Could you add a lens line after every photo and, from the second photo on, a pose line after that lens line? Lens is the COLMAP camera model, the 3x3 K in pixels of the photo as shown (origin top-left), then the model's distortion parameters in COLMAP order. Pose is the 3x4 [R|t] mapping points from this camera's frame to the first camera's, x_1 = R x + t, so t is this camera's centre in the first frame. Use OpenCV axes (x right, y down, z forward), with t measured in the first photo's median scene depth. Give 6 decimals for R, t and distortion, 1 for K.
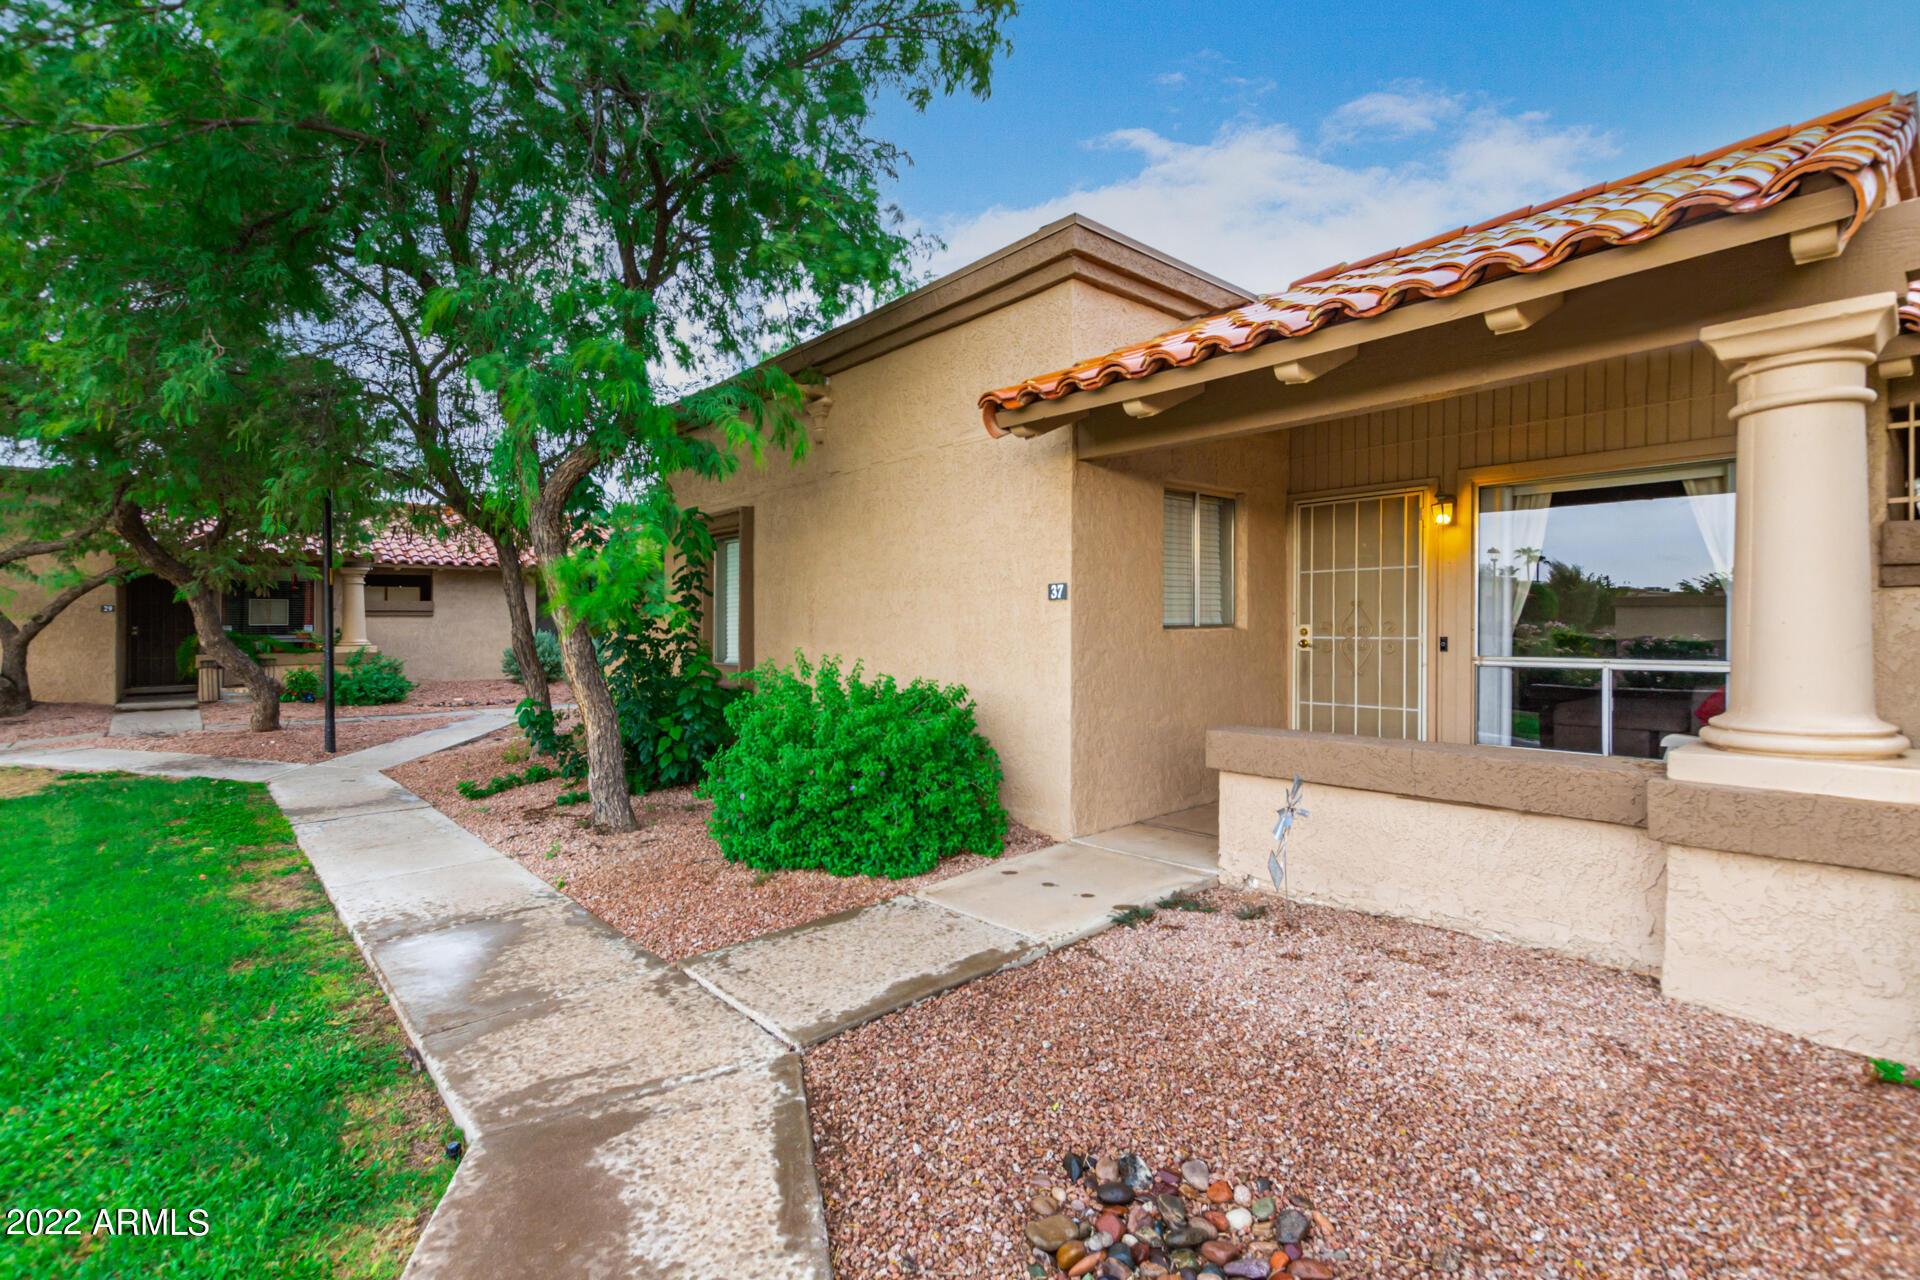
lens RADIAL K [[899.2, 0, 968.0], [0, 899.2, 636.7], [0, 0, 1]] dist [-0.004129, -0.000291]
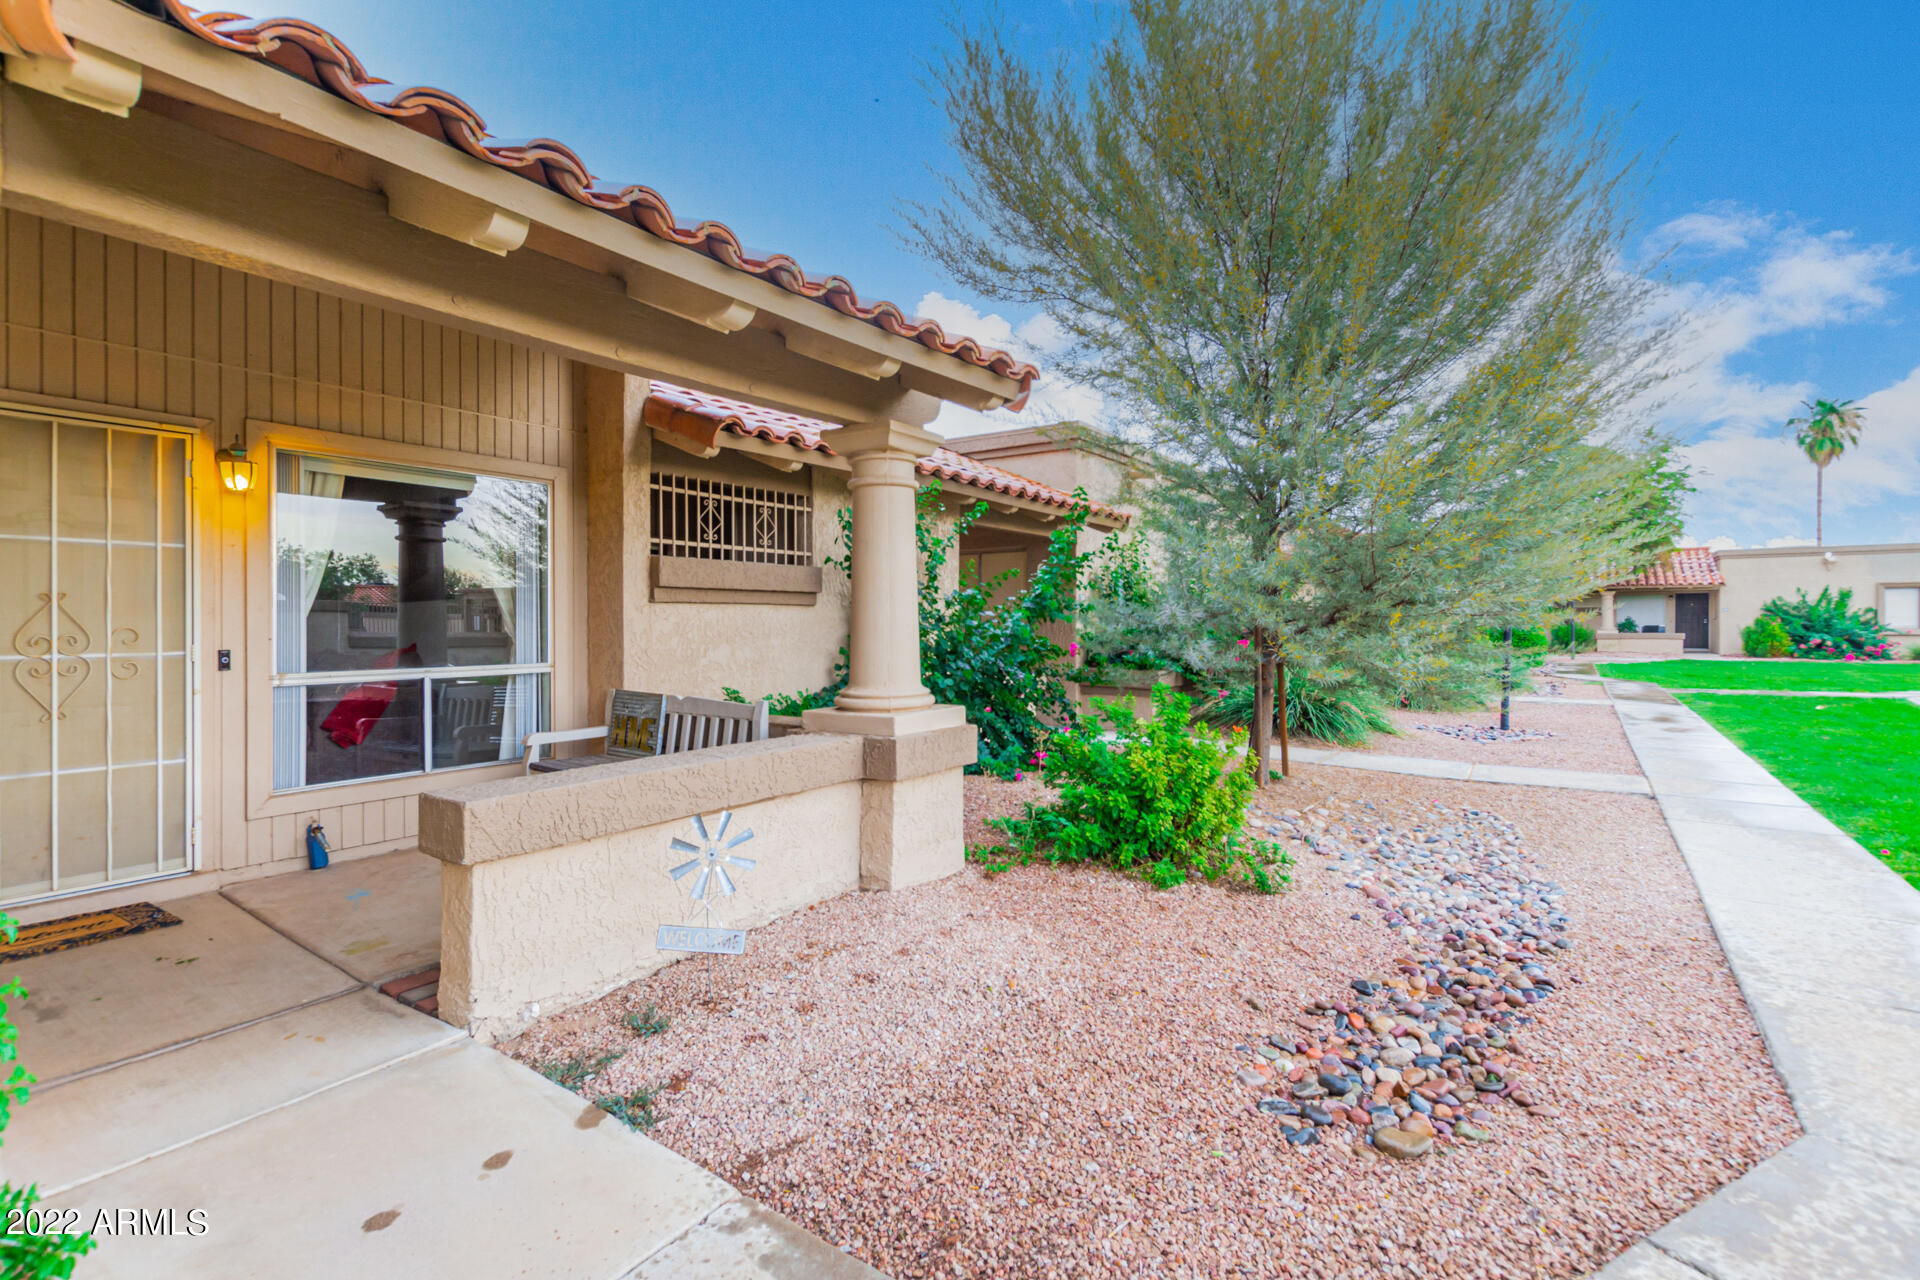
lens RADIAL K [[899.2, 0, 972.1], [0, 899.2, 622.7], [0, 0, 1]] dist [-0.004129, -0.000291]
pose [[-0.246351, 0.008084, 0.969147, -0.437610], [0.029718, 0.999558, -0.000784, -0.004648], [-0.968725, 0.028608, -0.246482, 0.892292]]
